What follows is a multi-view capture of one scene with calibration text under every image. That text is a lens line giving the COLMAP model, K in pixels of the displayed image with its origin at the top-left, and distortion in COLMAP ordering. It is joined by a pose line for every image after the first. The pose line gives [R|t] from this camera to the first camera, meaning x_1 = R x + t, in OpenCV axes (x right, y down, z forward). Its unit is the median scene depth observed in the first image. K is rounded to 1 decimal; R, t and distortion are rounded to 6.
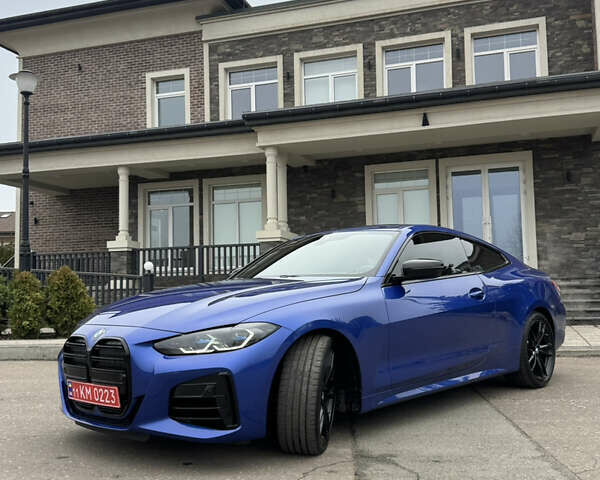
lens RADIAL K [[668.0, 0, 297.0], [0, 668.0, 235.1], [0, 0, 1]] dist [0.056090, 0.000000]
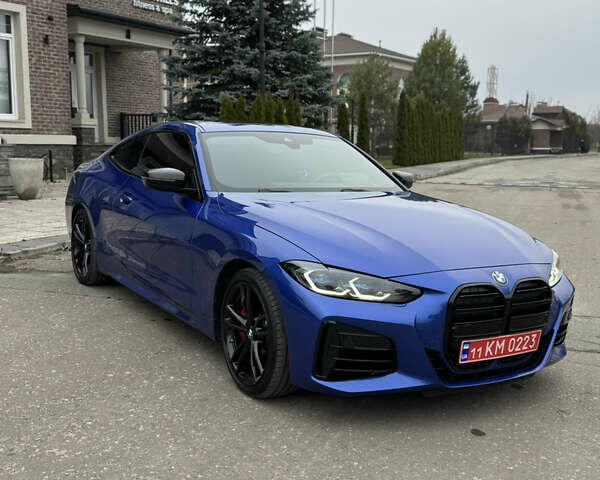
lens RADIAL K [[731.6, 0, 318.2], [0, 731.6, 235.2], [0, 0, 1]] dist [0.099511, 0.000000]
pose [[0.252474, -0.093748, 0.963052, -0.302037], [-0.111123, 0.985901, 0.125104, 0.000645], [-0.961202, -0.138602, 0.238496, 0.244496]]
